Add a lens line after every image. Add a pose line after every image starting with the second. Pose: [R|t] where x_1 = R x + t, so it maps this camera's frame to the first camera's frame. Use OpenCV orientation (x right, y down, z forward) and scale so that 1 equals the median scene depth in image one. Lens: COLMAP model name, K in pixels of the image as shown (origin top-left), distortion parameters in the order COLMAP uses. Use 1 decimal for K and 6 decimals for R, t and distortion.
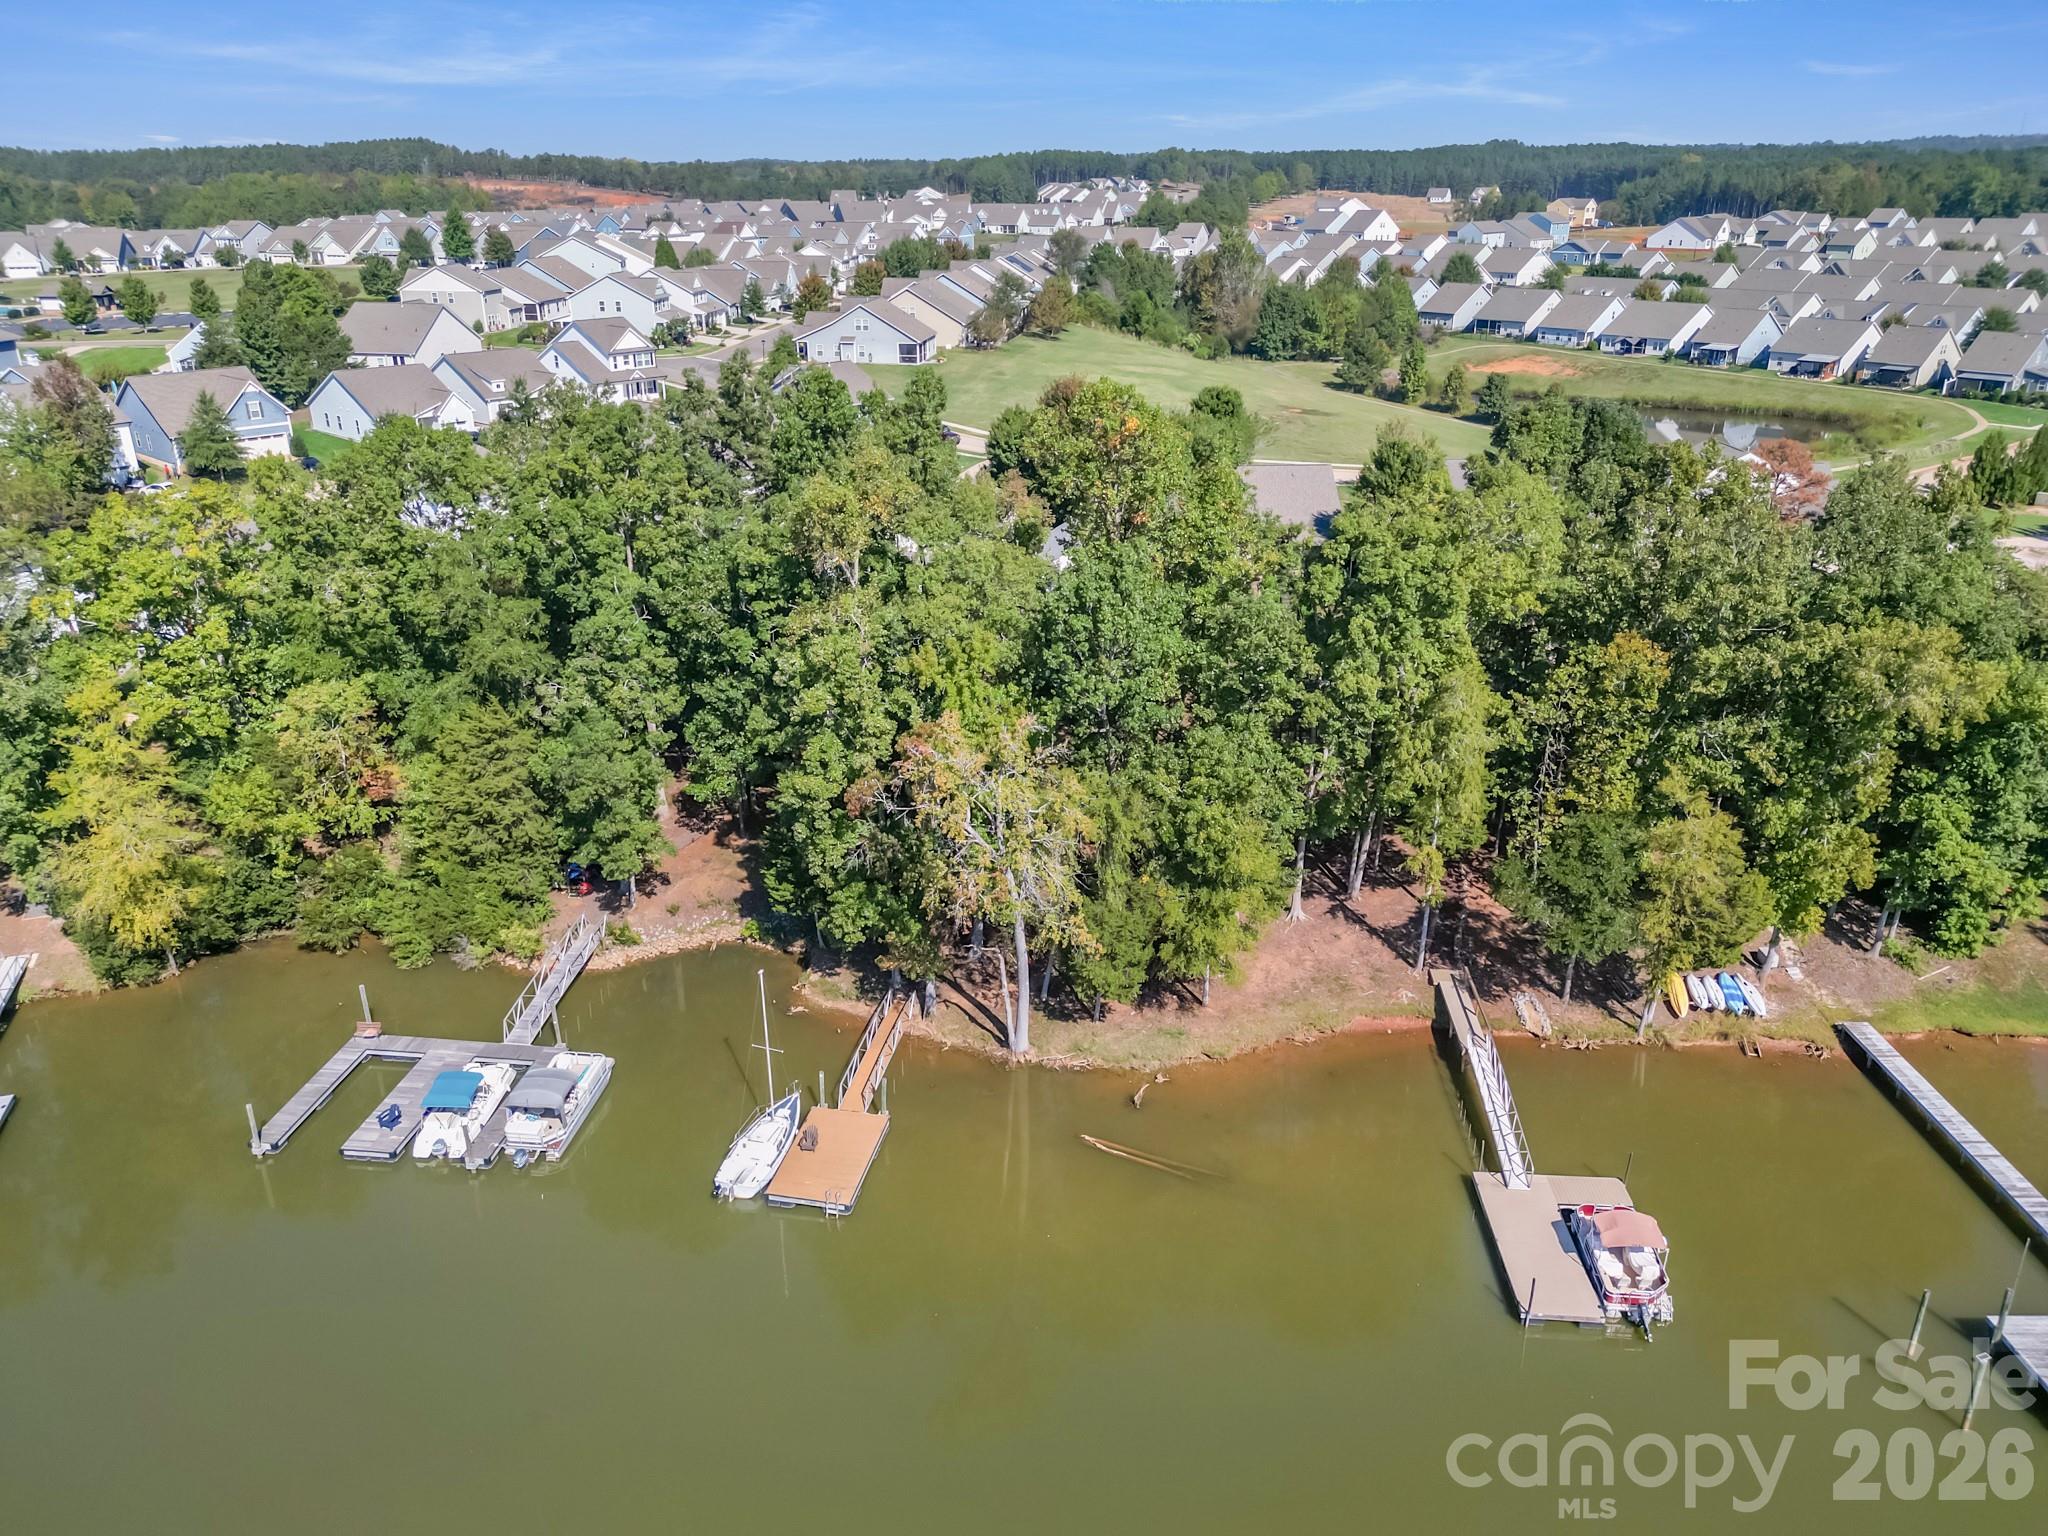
lens RADIAL K [[1443.4, 0, 1024.0], [0, 1443.4, 768.0], [0, 0, 1]] dist [0.030855, -0.000871]
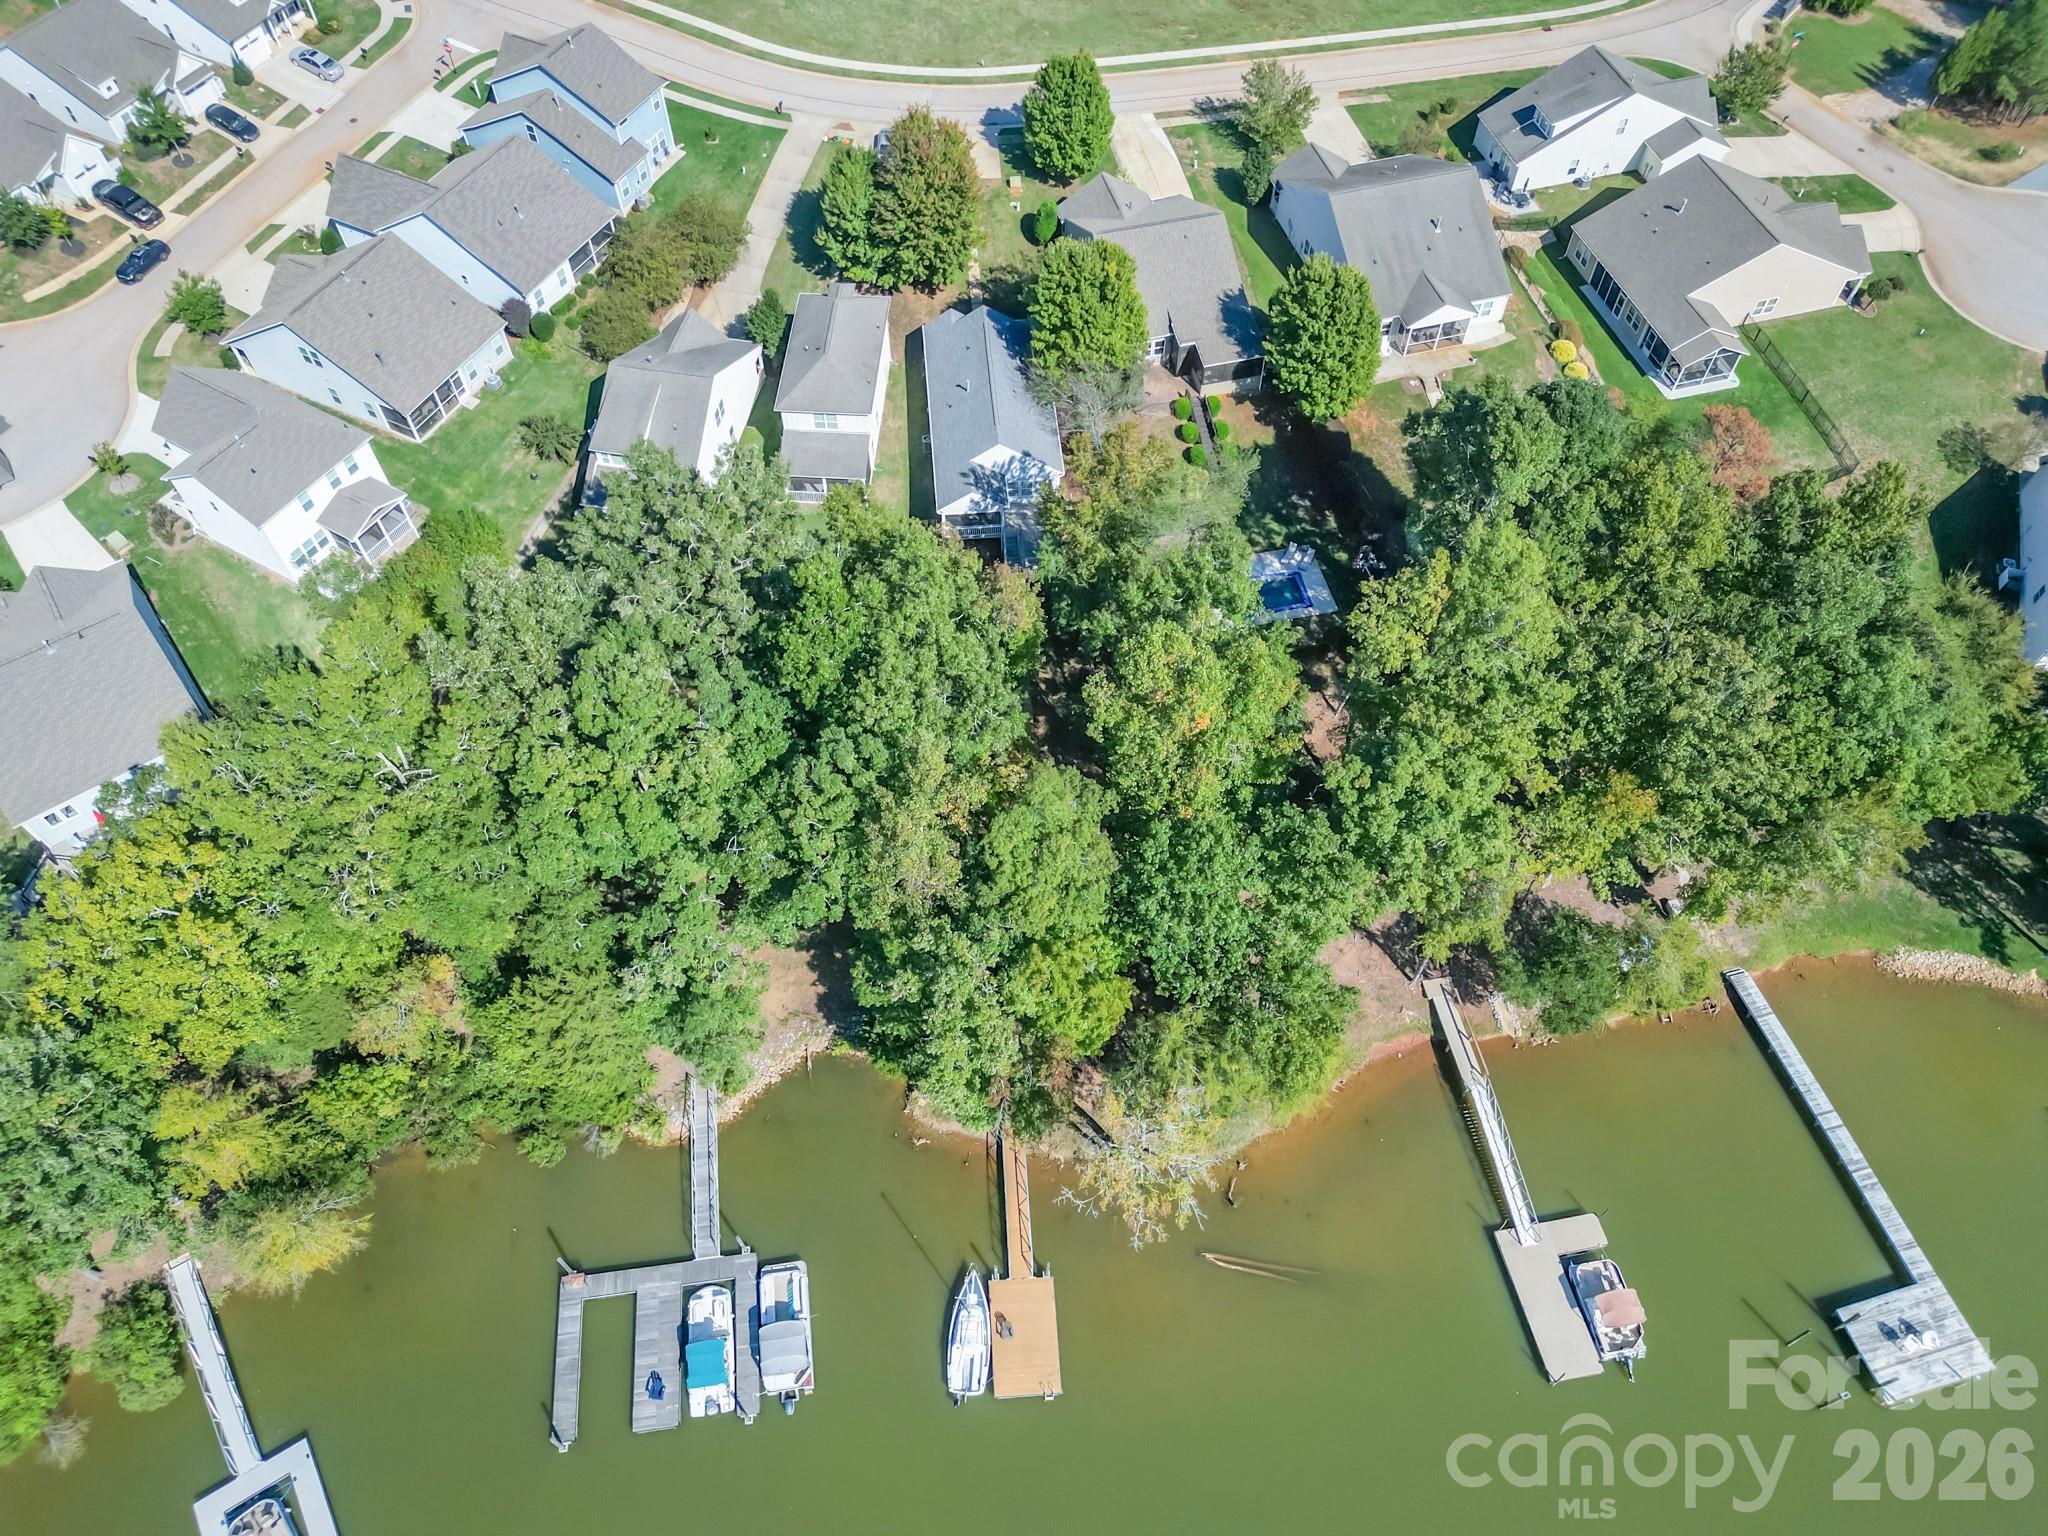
lens RADIAL K [[1443.4, 0, 1024.0], [0, 1443.4, 768.0], [0, 0, 1]] dist [0.030855, -0.000871]
pose [[0.967777, -0.206753, 0.143741, -0.186394], [0.096405, 0.831555, 0.547012, -0.732339], [-0.232625, -0.515528, 0.824692, 0.179382]]
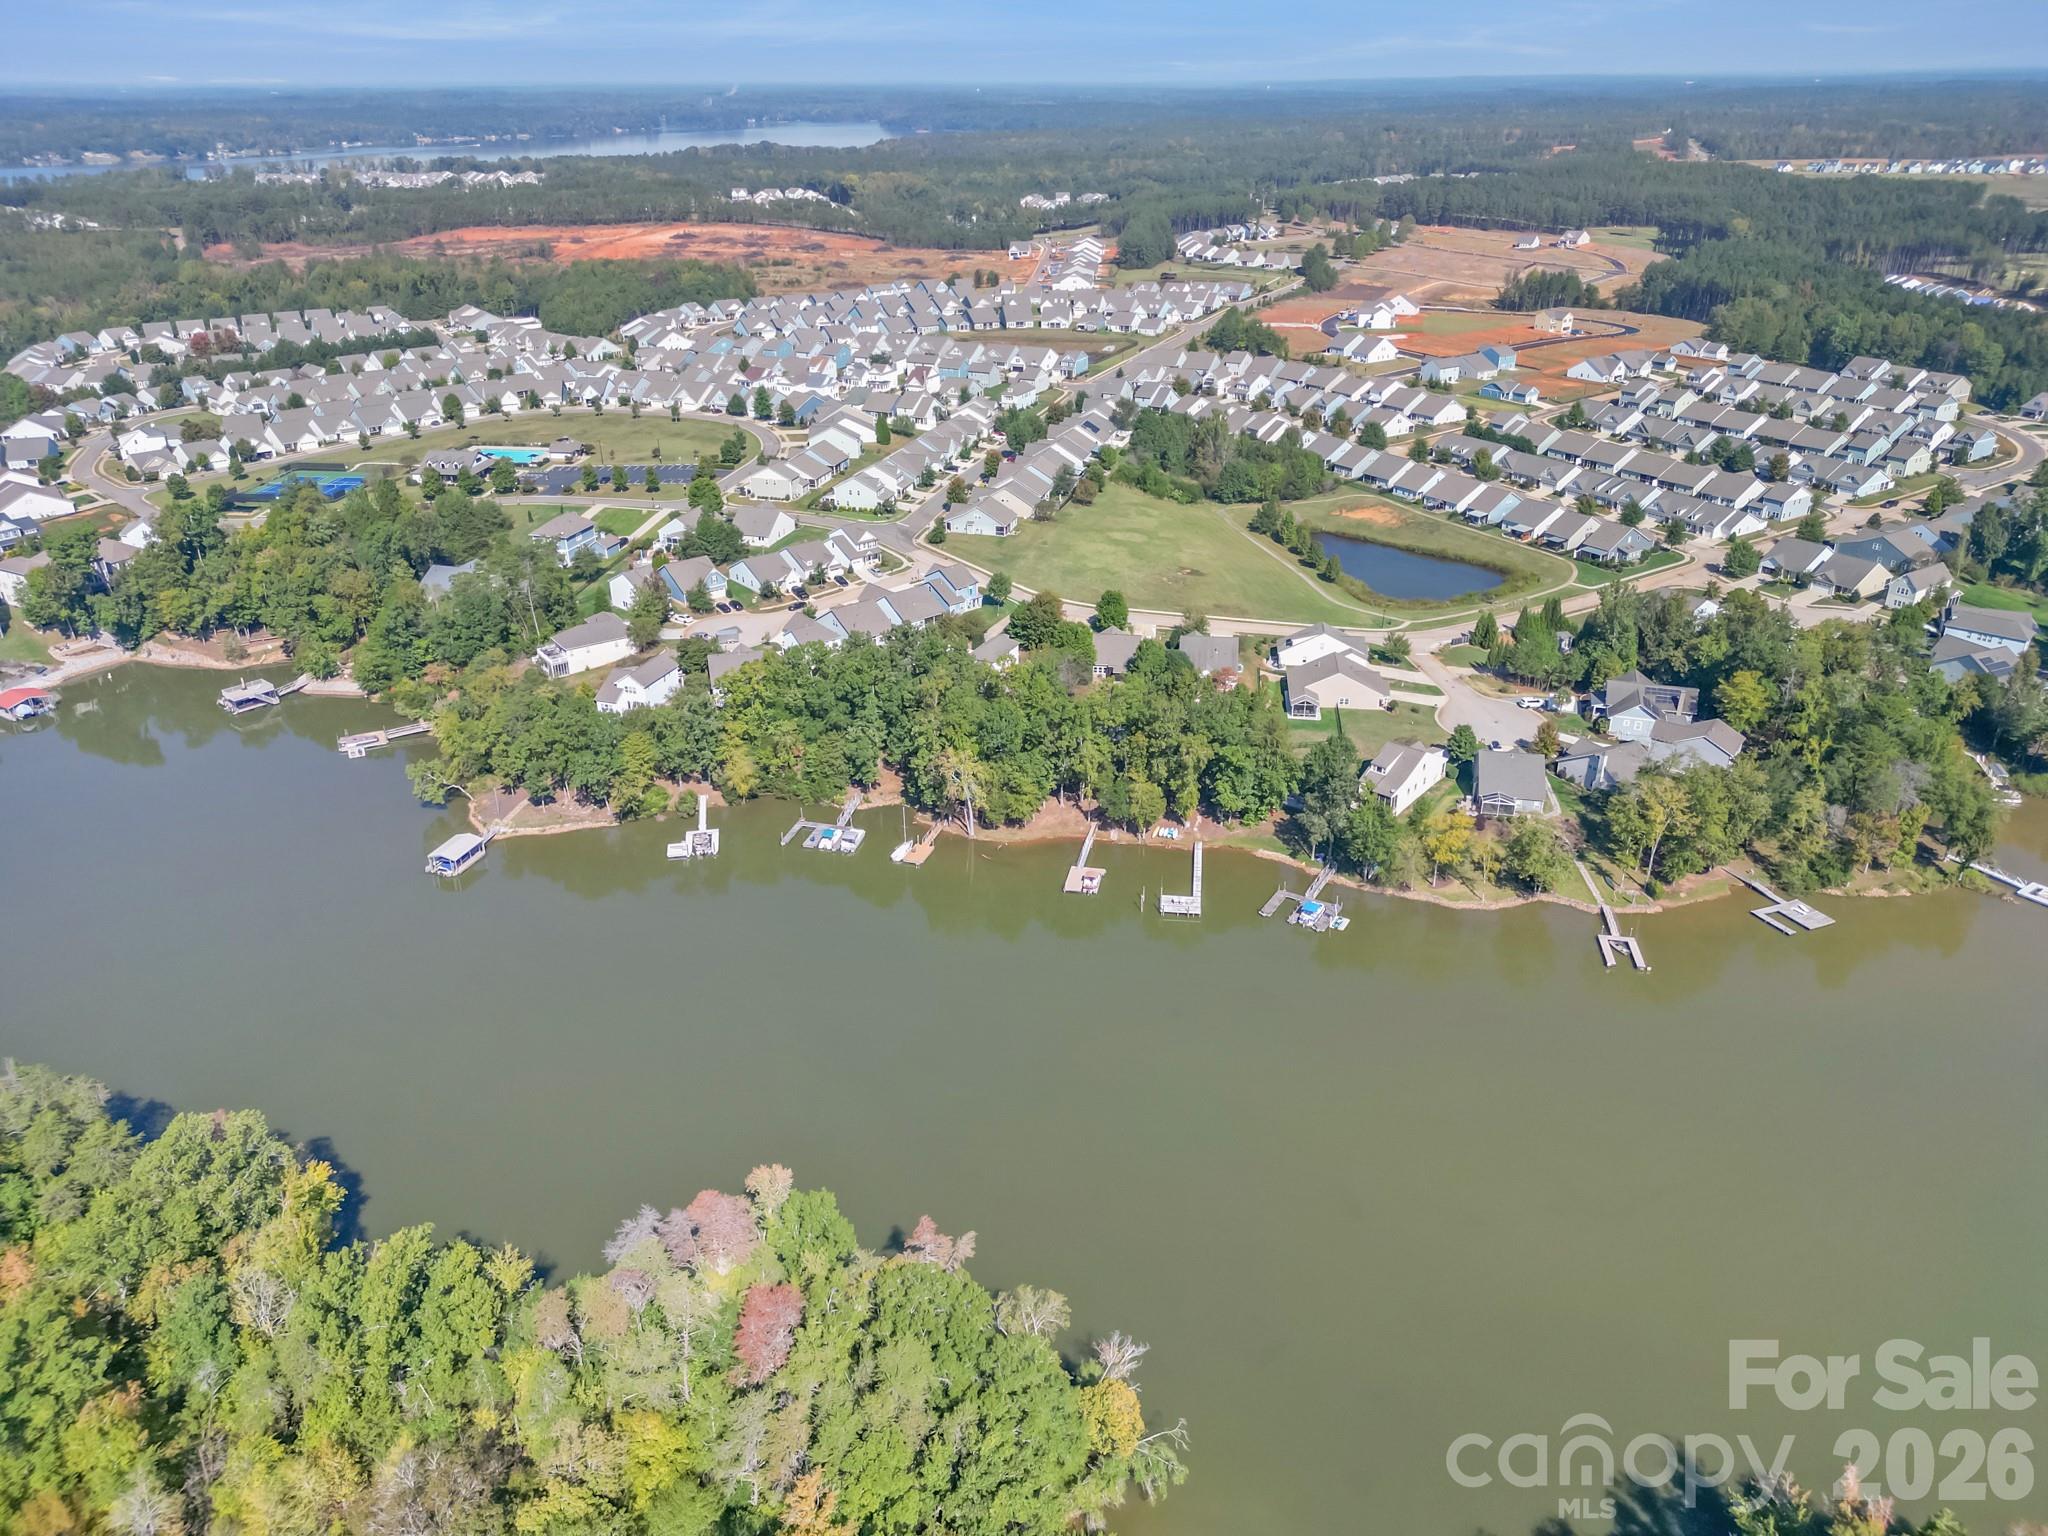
lens RADIAL K [[1443.4, 0, 1024.0], [0, 1443.4, 768.0], [0, 0, 1]] dist [0.030855, -0.000871]
pose [[0.991170, 0.054252, -0.120989, 0.553506], [-0.048017, 0.997393, 0.053869, -0.179694], [0.123596, -0.047584, 0.991191, -2.584078]]
